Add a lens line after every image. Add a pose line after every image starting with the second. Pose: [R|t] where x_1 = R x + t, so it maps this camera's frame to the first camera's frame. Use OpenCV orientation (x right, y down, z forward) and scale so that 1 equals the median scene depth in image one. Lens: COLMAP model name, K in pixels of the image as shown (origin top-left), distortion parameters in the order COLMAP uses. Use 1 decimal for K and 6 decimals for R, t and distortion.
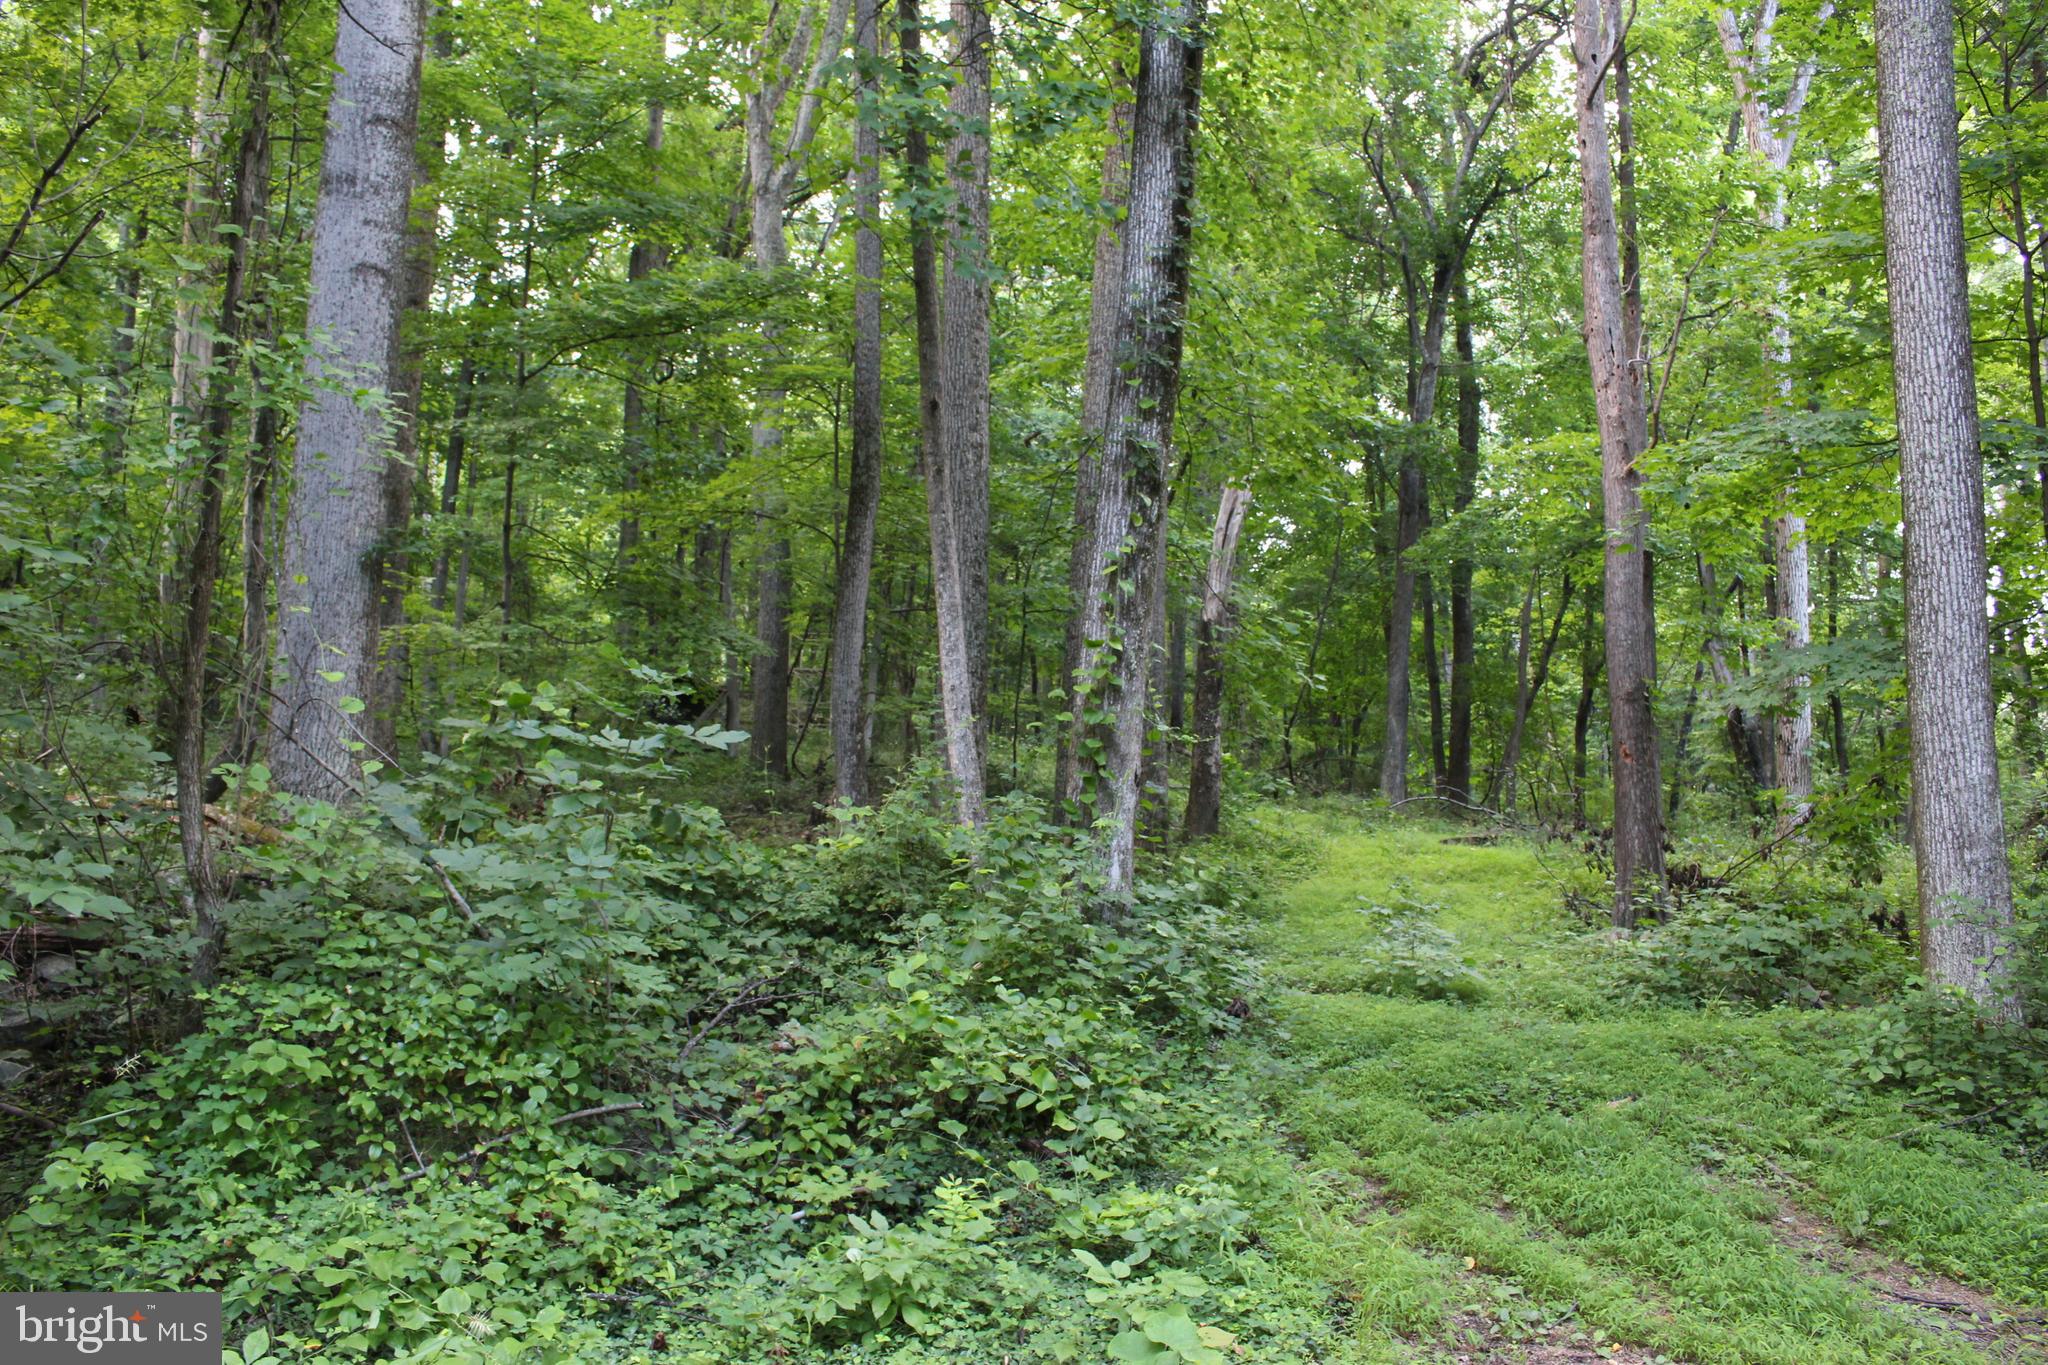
lens RADIAL K [[1656.3, 0, 1014.8], [0, 1656.3, 687.2], [0, 0, 1]] dist [-0.151404, 0.105135]
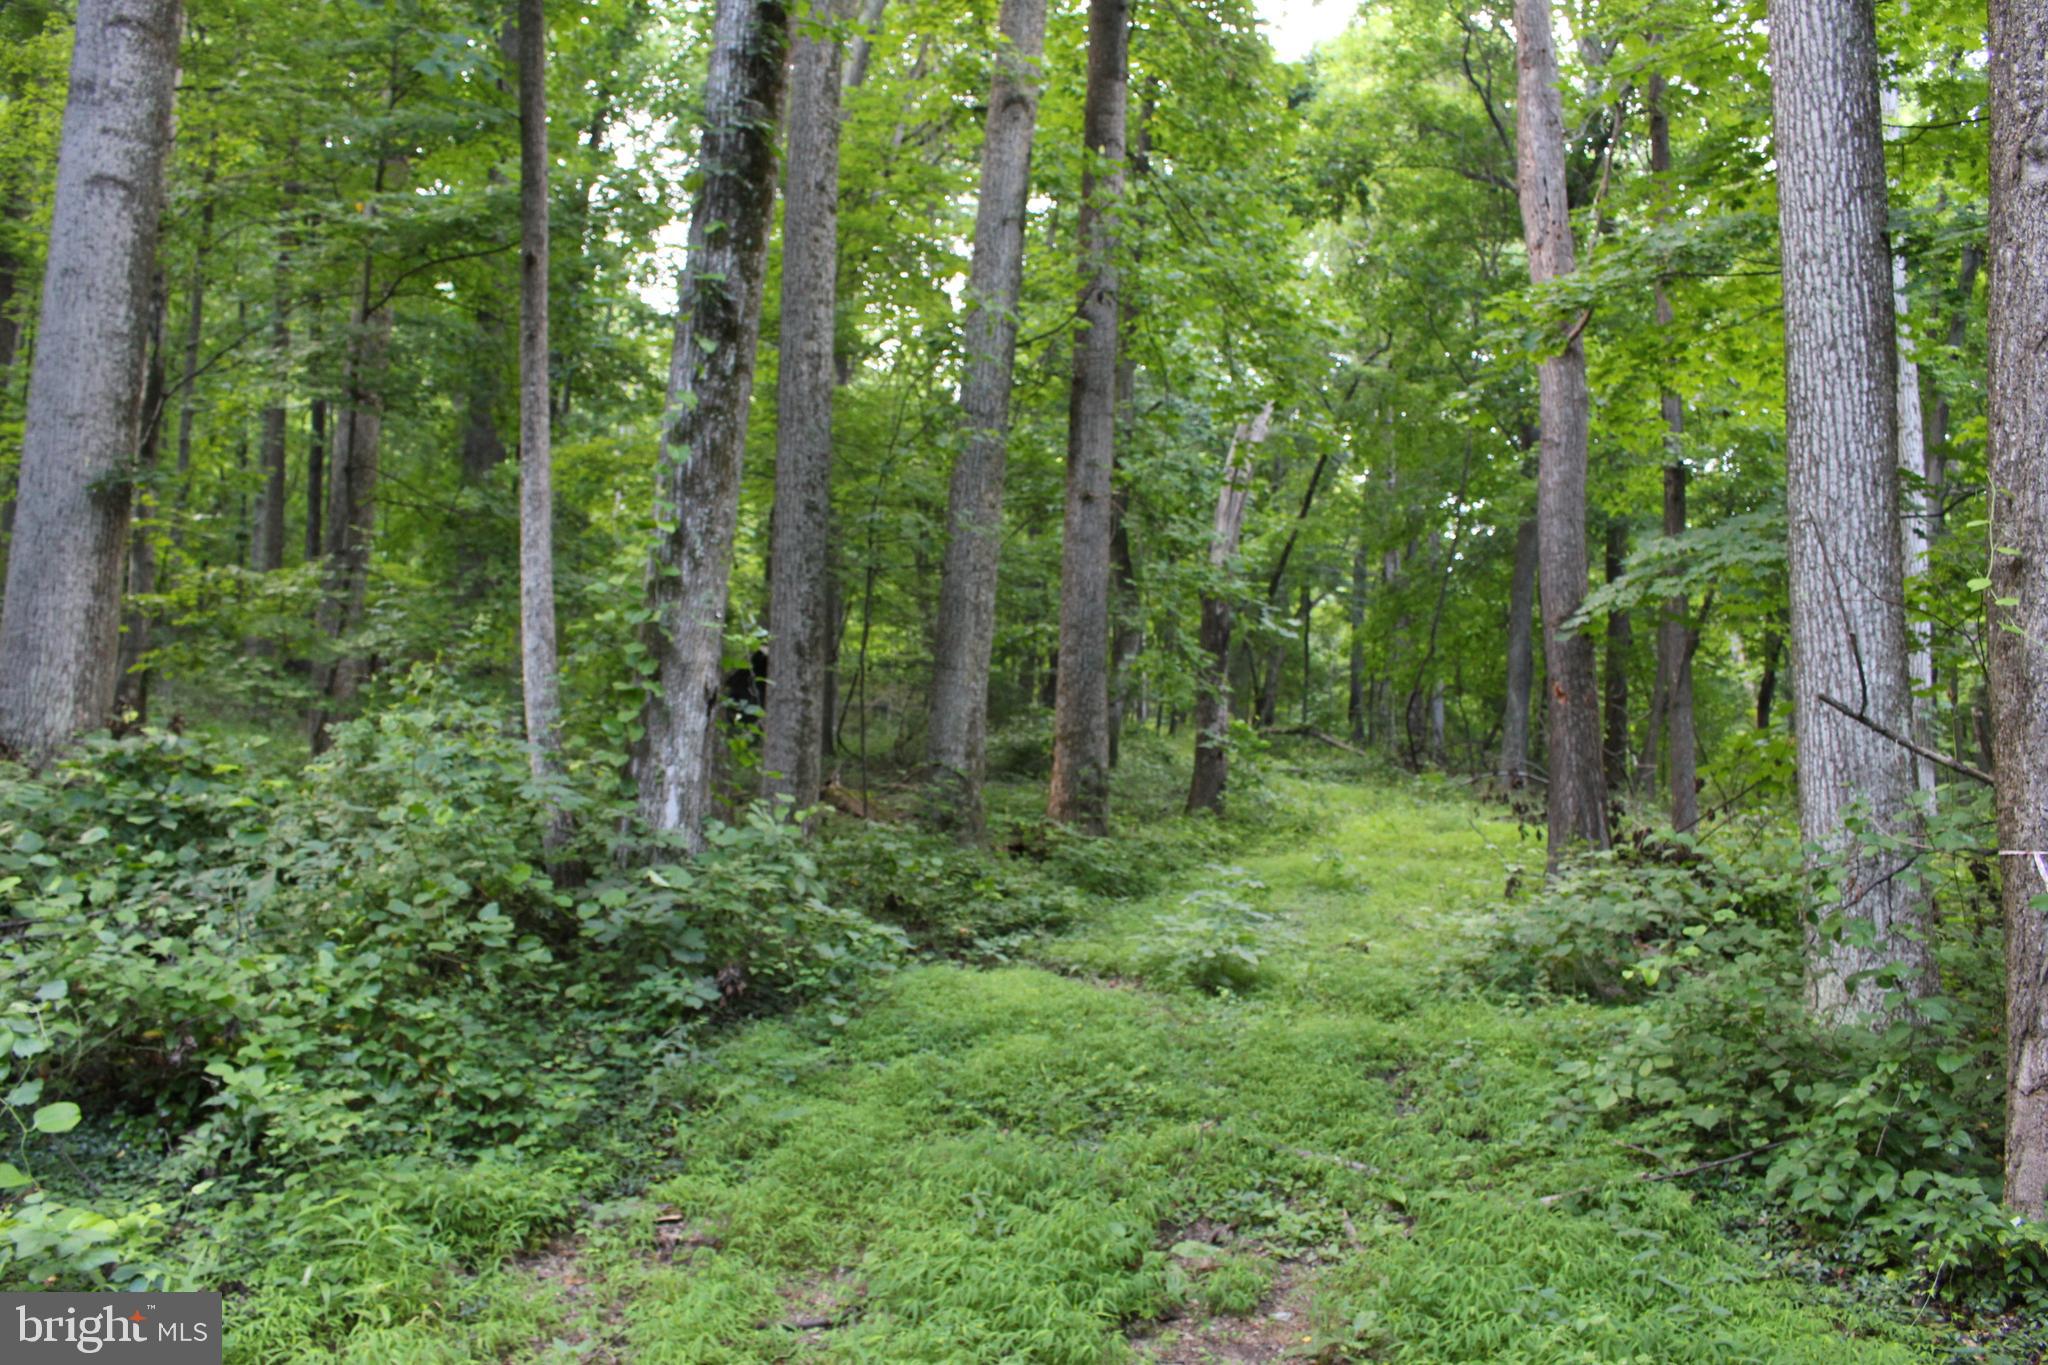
lens RADIAL K [[1656.3, 0, 1014.8], [0, 1656.3, 687.2], [0, 0, 1]] dist [-0.151404, 0.105135]
pose [[0.989231, -0.010737, -0.145970, 0.336464], [0.010525, 0.999942, -0.002225, 0.055215], [0.145985, 0.000665, 0.989287, 0.231807]]
